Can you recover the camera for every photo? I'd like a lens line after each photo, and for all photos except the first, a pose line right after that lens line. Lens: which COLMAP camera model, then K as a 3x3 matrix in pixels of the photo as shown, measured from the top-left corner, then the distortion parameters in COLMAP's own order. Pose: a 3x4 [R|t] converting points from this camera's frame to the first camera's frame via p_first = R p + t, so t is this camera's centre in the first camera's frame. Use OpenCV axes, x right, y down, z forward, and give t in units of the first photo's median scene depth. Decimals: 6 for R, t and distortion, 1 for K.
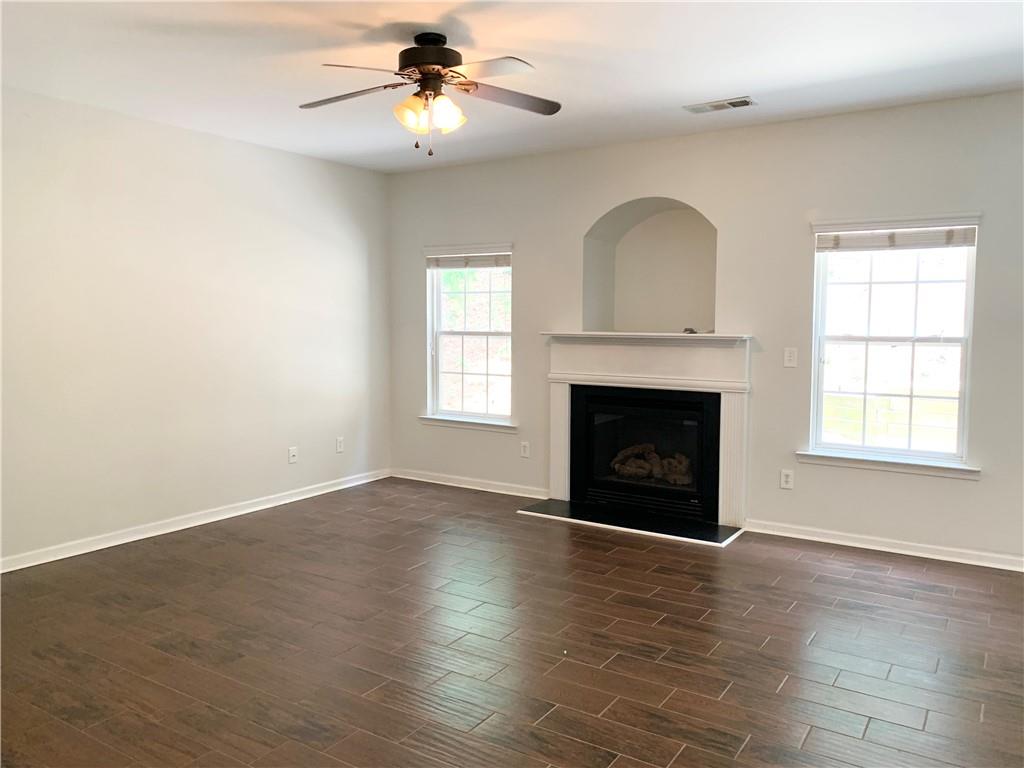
lens RADIAL K [[767.0, 0, 512.0], [0, 767.0, 384.0], [0, 0, 1]] dist [0.003534, 0.000678]
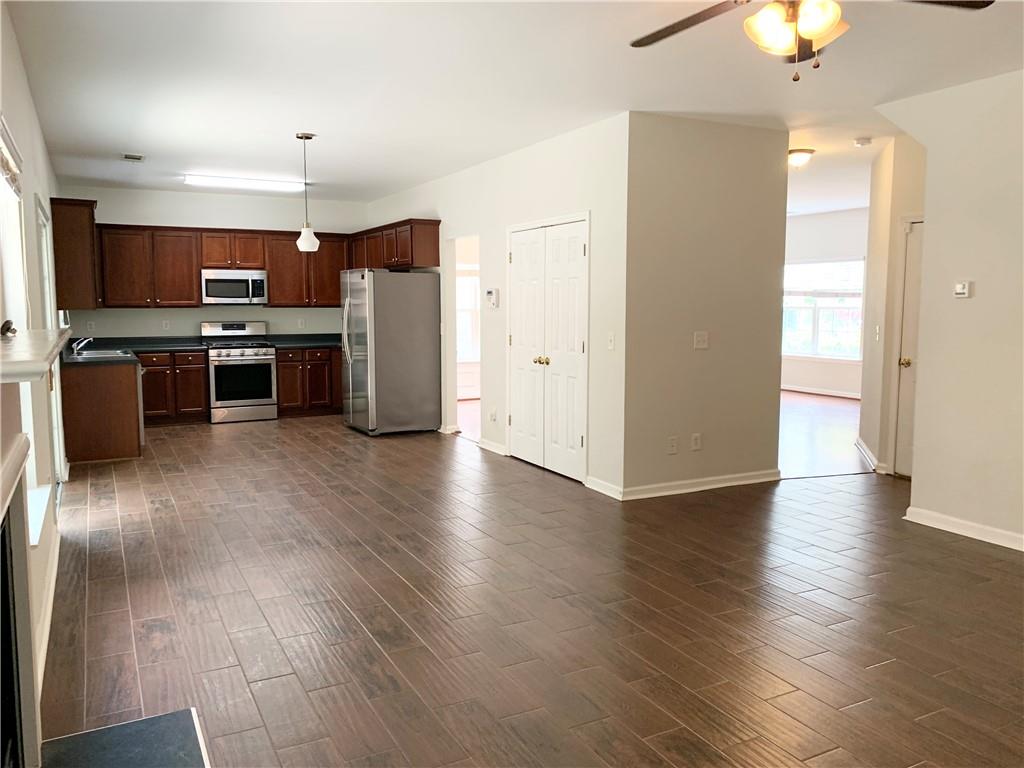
lens RADIAL K [[776.9, 0, 502.0], [0, 776.9, 377.7], [0, 0, 1]] dist [0.068707, -0.131752]
pose [[-0.879541, -0.053151, 0.472845, -0.165720], [0.030156, 0.985517, 0.166872, -0.106440], [-0.474867, 0.161030, -0.865200, 1.302597]]
